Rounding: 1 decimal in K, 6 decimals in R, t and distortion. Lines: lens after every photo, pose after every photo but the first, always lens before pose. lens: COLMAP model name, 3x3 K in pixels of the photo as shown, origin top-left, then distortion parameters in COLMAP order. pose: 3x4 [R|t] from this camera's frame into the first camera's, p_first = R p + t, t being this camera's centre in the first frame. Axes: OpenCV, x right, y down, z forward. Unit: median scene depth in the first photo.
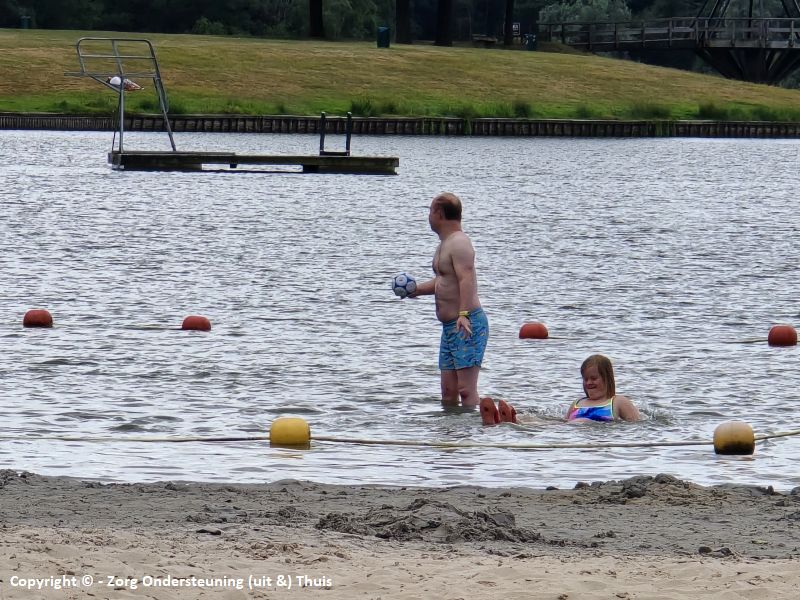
lens RADIAL K [[3948.2, 0, 400.0], [0, 3948.2, 300.0], [0, 0, 1]] dist [-0.030810, 7.227941]
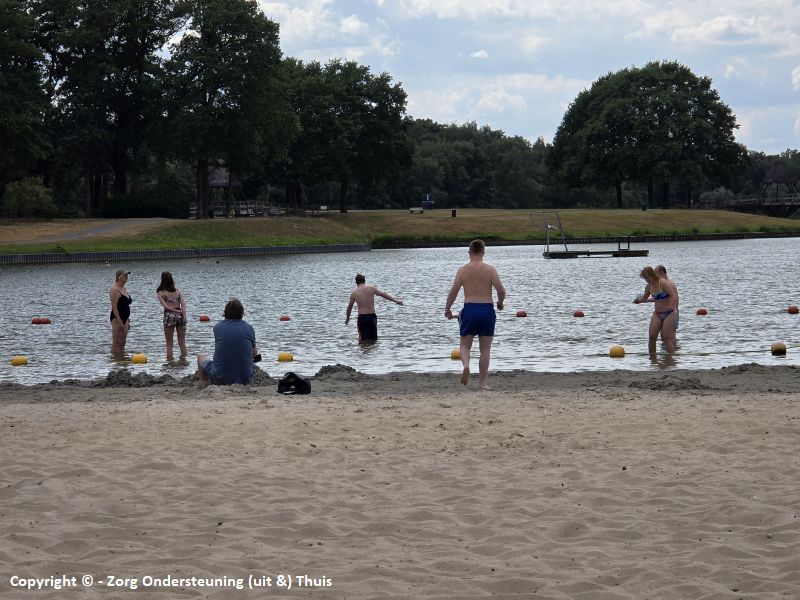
lens RADIAL K [[3948.2, 0, 400.0], [0, 3948.2, 300.0], [0, 0, 1]] dist [-0.030810, 7.227941]
pose [[0.979696, -0.036032, -0.197223, 0.370161], [0.030512, 0.999055, -0.030958, 0.078651], [0.198152, 0.024311, 0.979870, -1.734096]]
